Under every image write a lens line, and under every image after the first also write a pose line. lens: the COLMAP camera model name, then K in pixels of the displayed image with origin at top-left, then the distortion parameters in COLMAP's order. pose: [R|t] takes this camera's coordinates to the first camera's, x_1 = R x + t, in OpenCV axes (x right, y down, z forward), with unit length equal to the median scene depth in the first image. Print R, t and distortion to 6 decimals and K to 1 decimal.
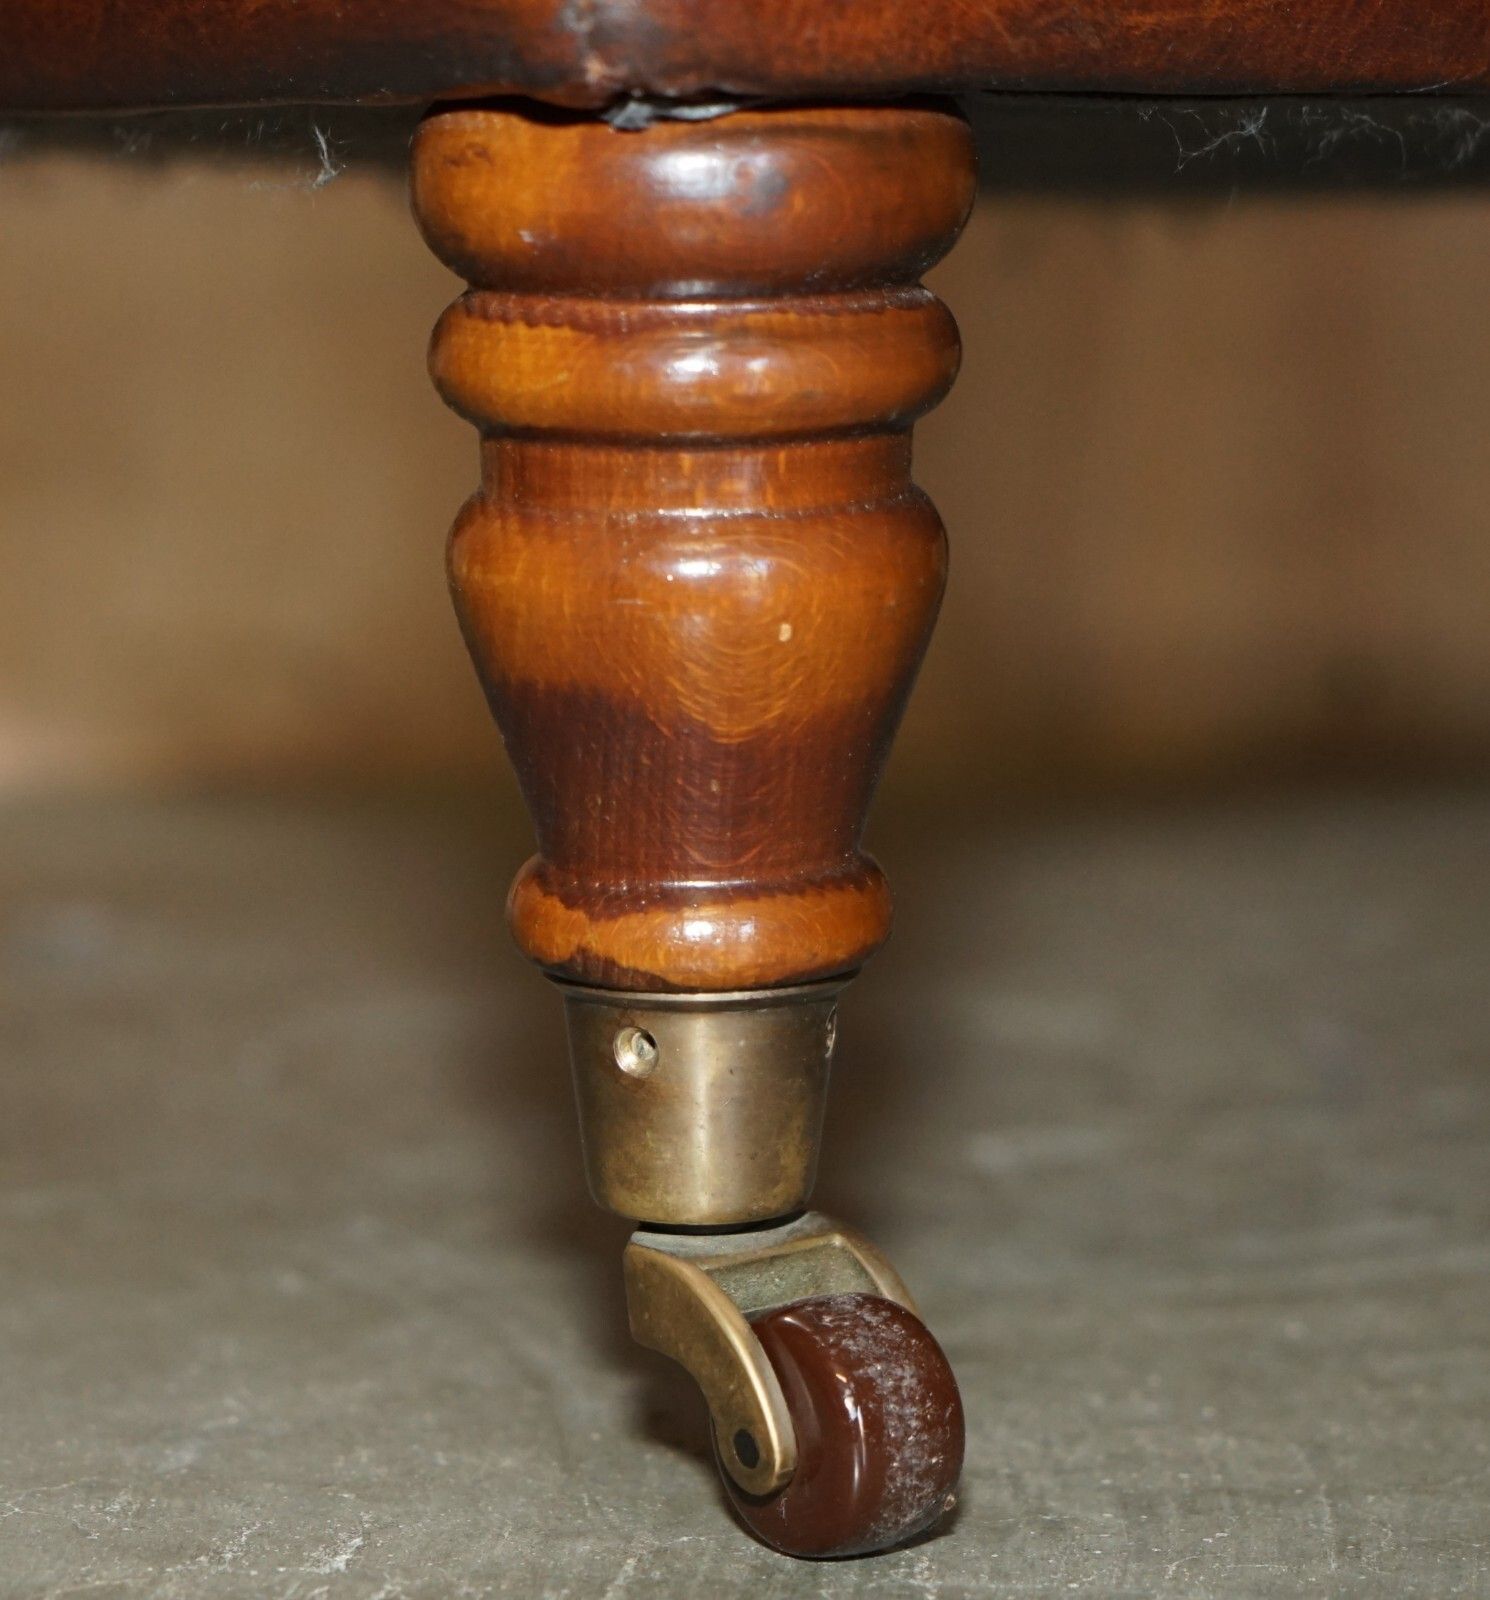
lens RADIAL K [[5644.9, 0, 749.9], [0, 5644.9, 794.7], [0, 0, 1]] dist [-0.046215, 0.000000]
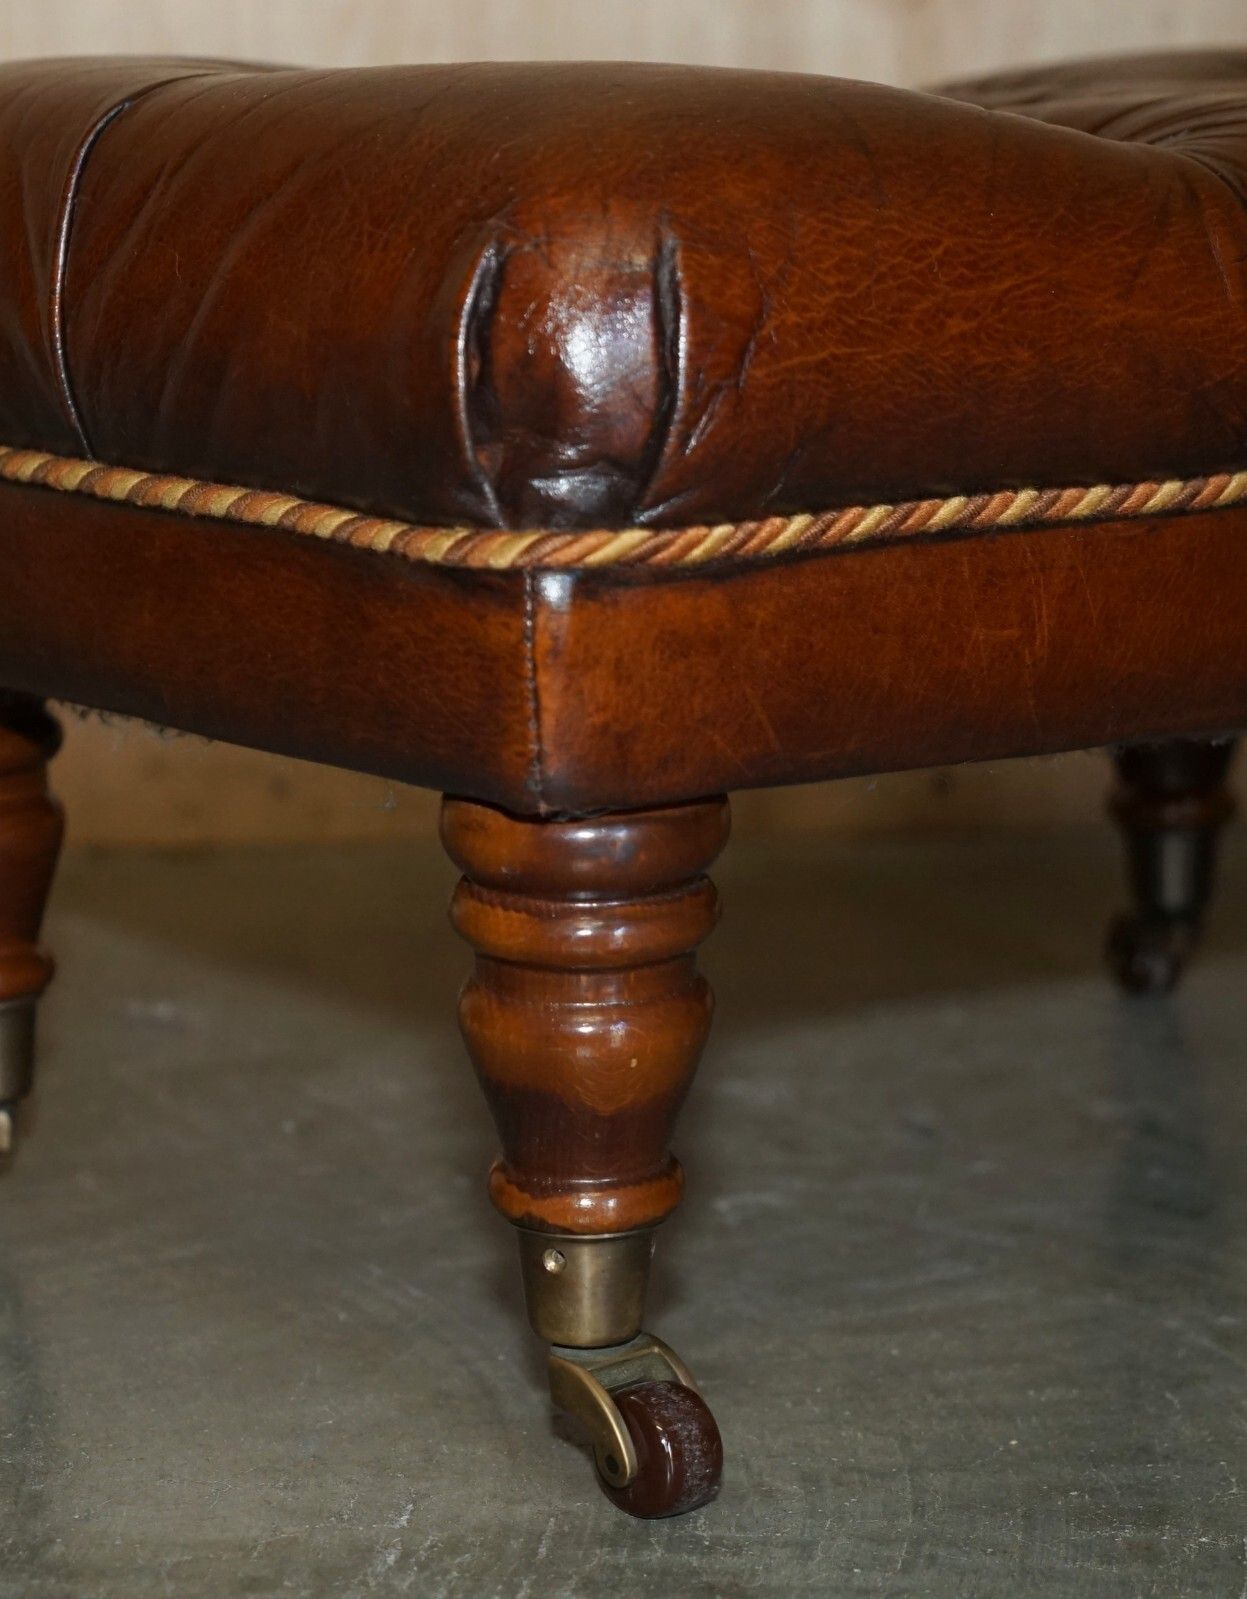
lens RADIAL K [[4481.2, 0, 582.2], [0, 4481.2, 786.8], [0, 0, 1]] dist [-0.022787, 0.000000]
pose [[0.999808, -0.001700, 0.019527, -0.041039], [0.000700, 0.998695, 0.051064, -0.199444], [-0.019588, -0.051041, 0.998504, -0.545069]]
